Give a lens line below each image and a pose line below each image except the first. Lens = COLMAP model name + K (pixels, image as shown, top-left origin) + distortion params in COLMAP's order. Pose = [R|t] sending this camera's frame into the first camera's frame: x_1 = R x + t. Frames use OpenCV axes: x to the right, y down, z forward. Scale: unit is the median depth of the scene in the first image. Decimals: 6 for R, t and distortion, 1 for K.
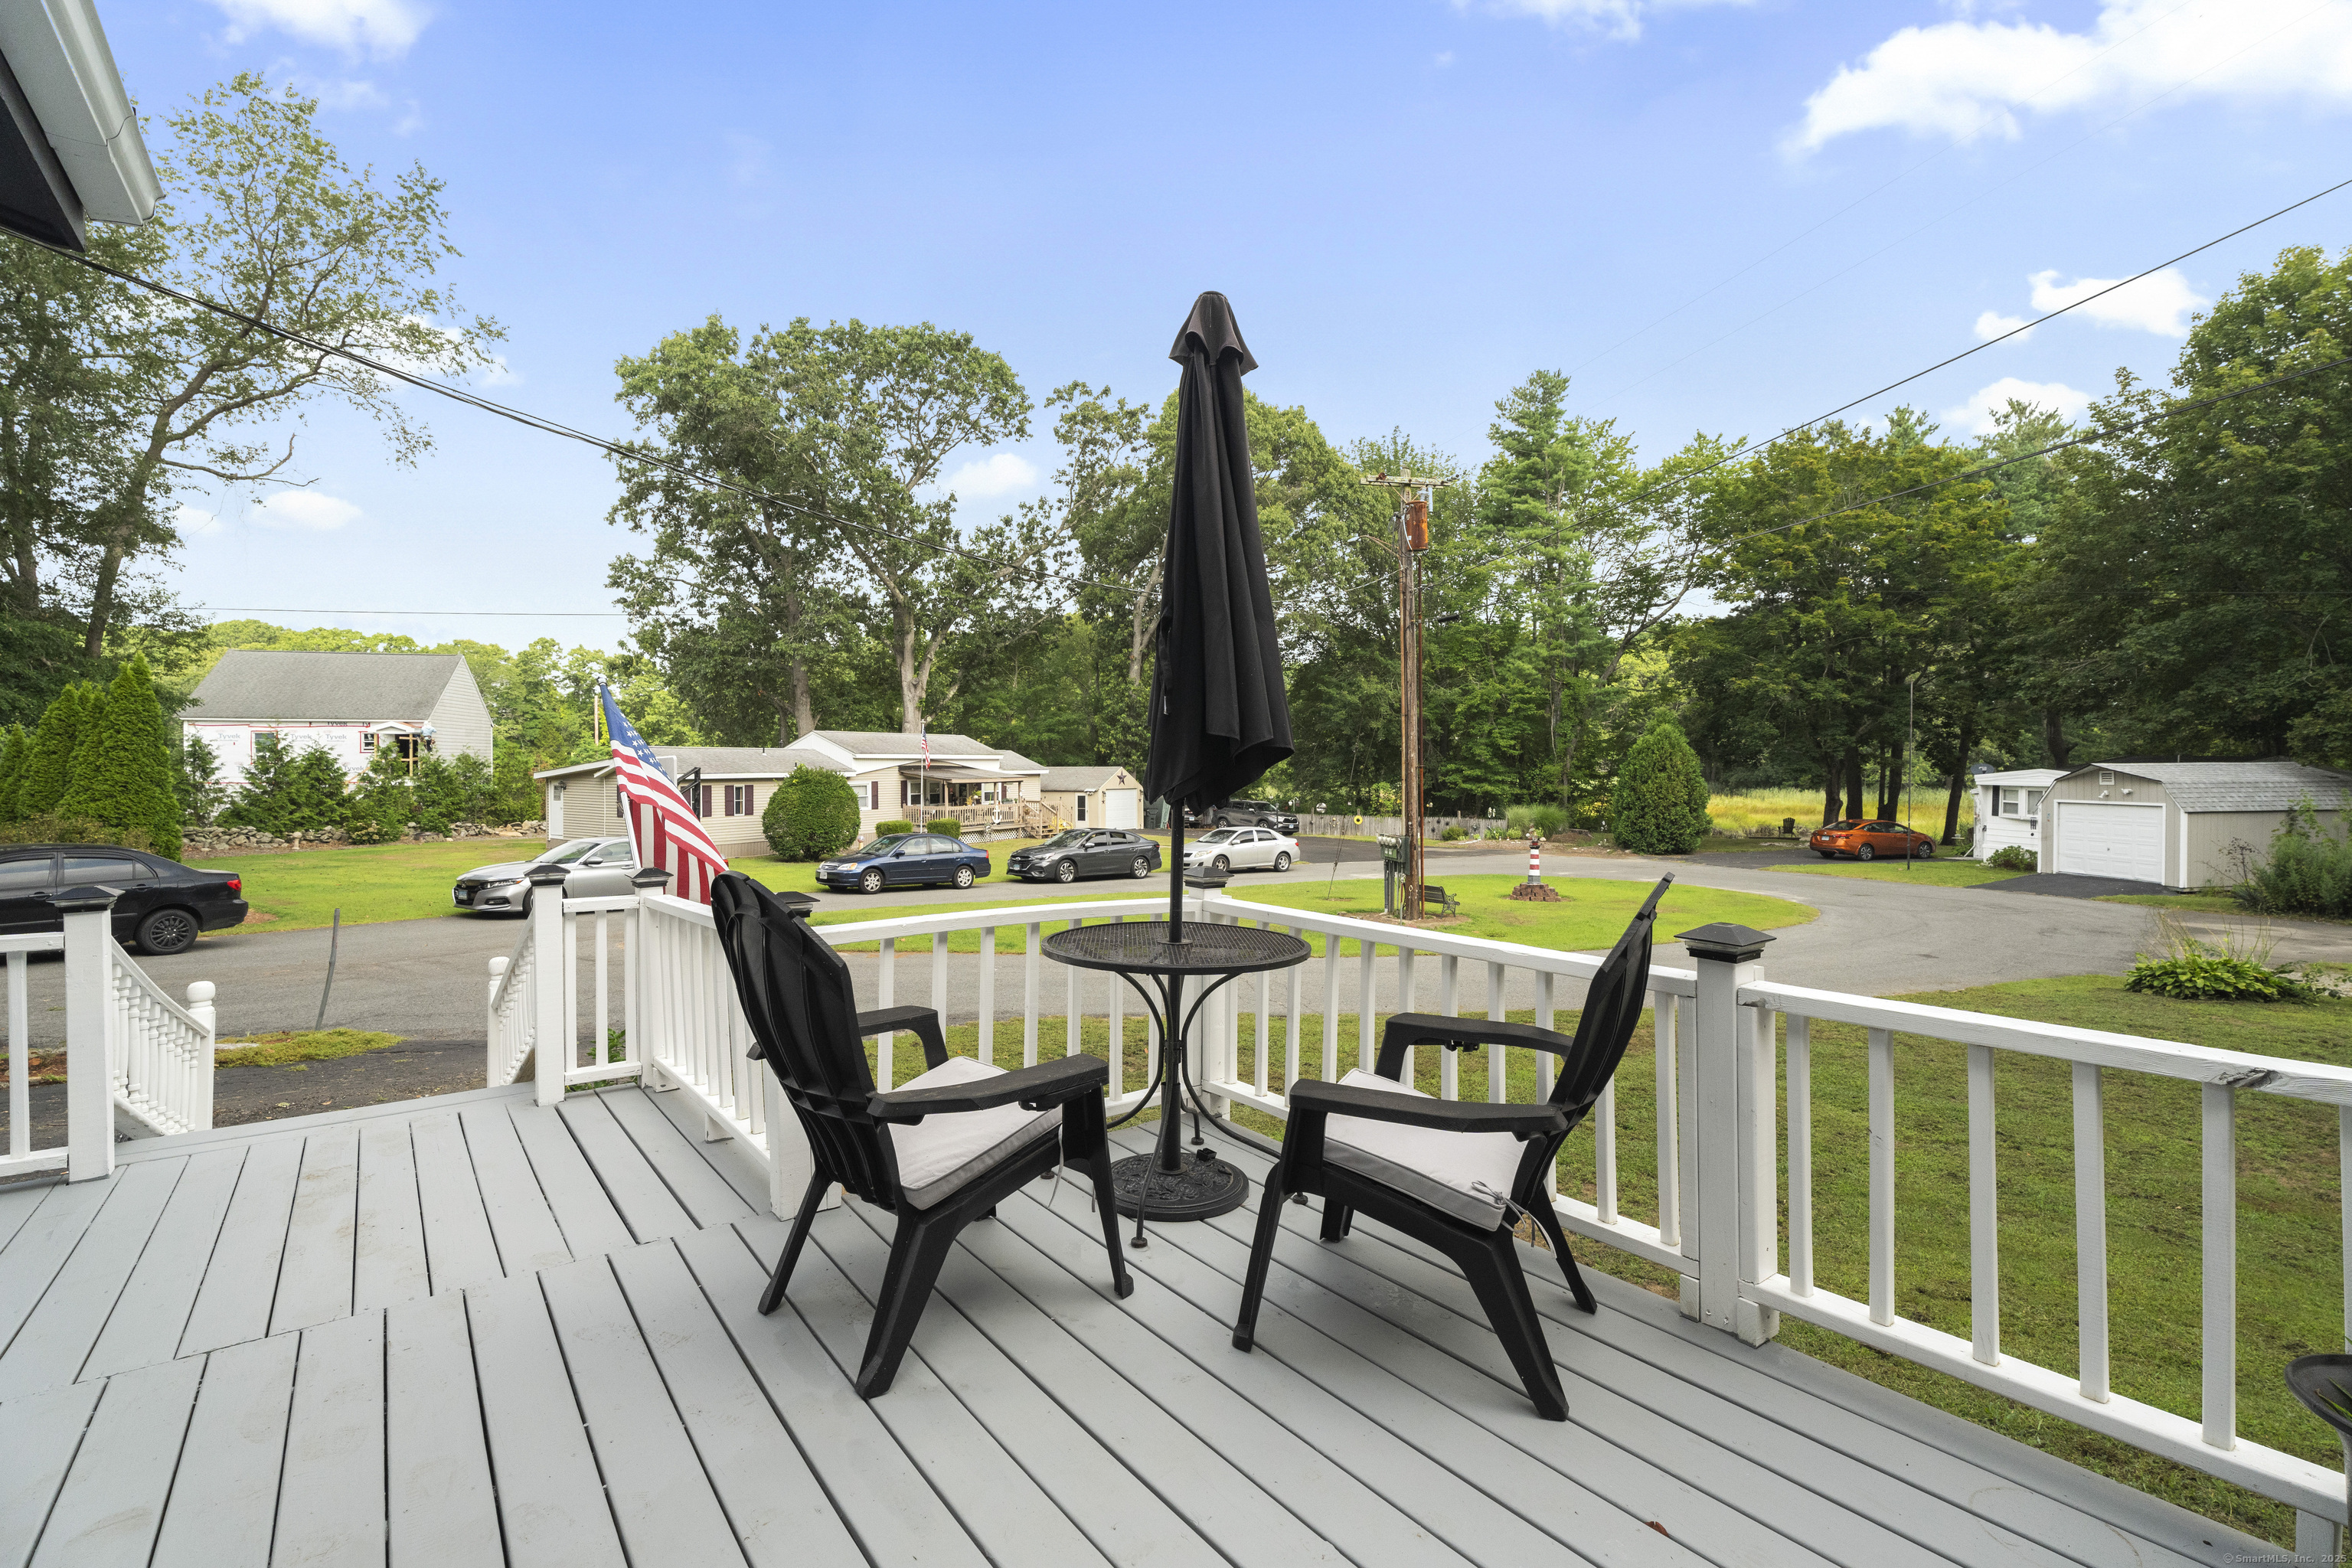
lens RADIAL K [[1044.7, 0, 1162.9], [0, 1044.7, 770.2], [0, 0, 1]] dist [-0.000241, 0.000421]
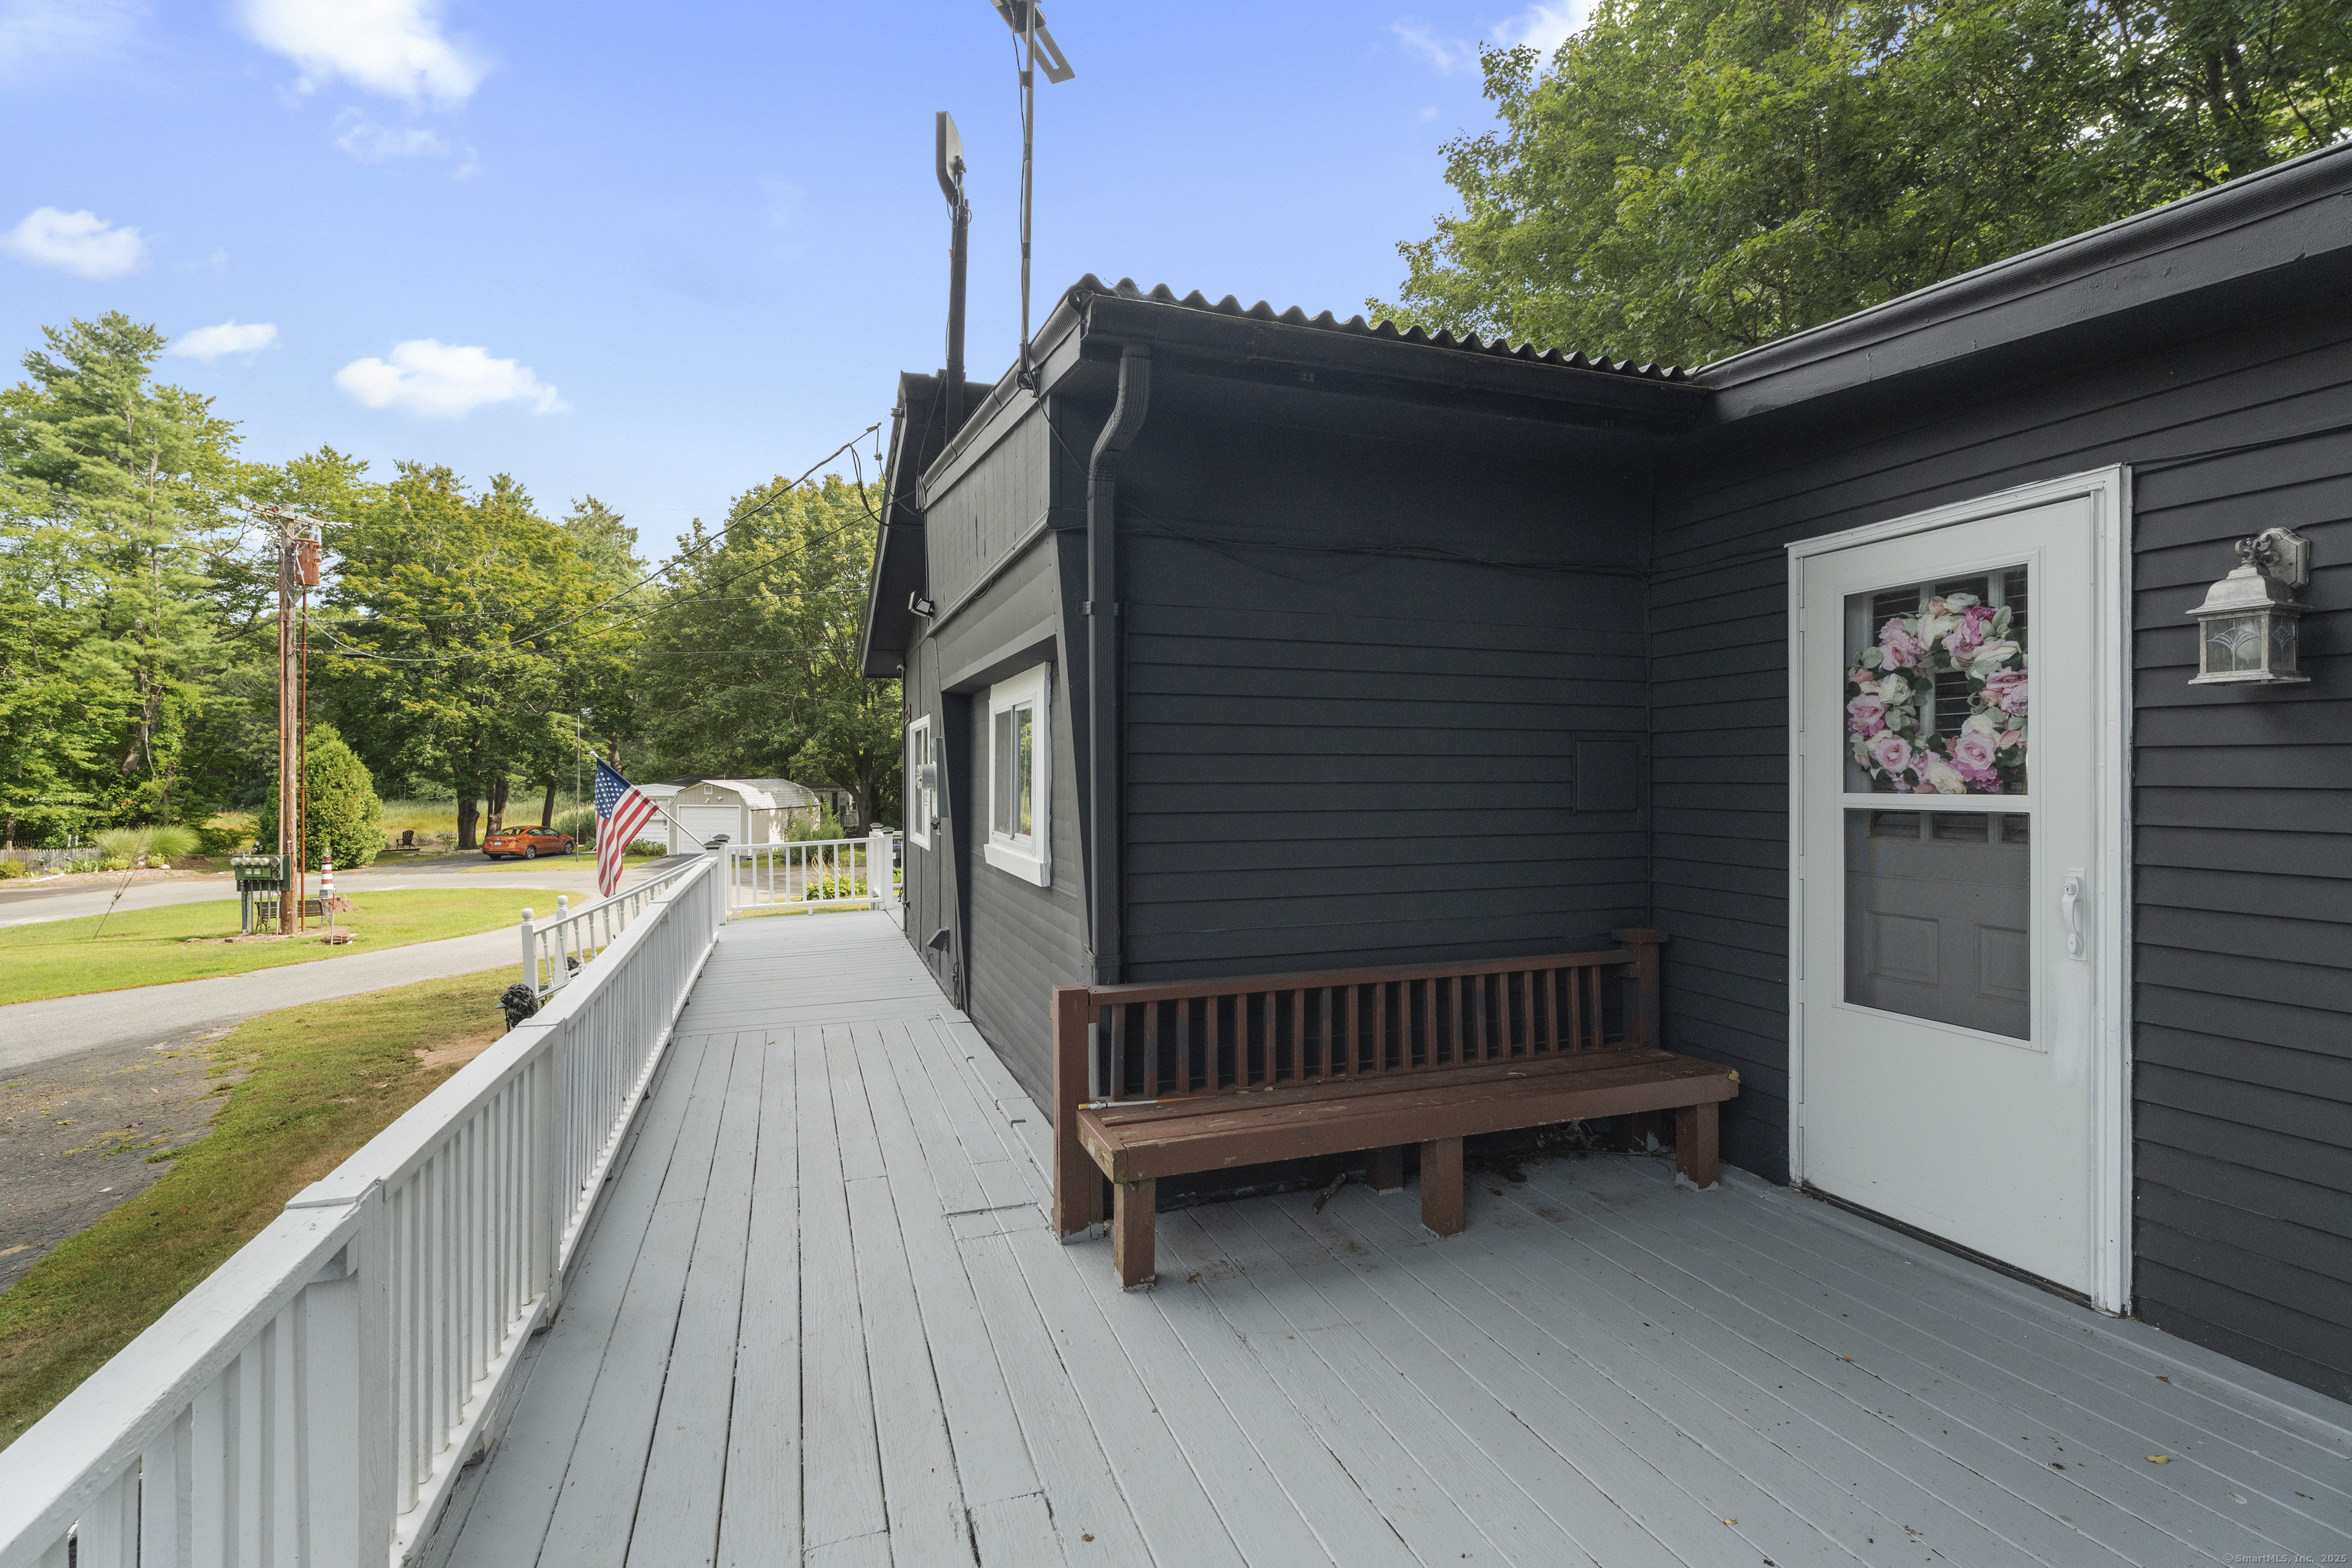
lens RADIAL K [[1044.7, 0, 1177.2], [0, 1044.7, 778.8], [0, 0, 1]] dist [-0.000241, 0.000421]
pose [[0.294962, 0.000485, 0.955509, -0.202180], [0.003105, 0.999994, -0.001466, -0.003123], [-0.955504, 0.003399, 0.294959, -0.067486]]
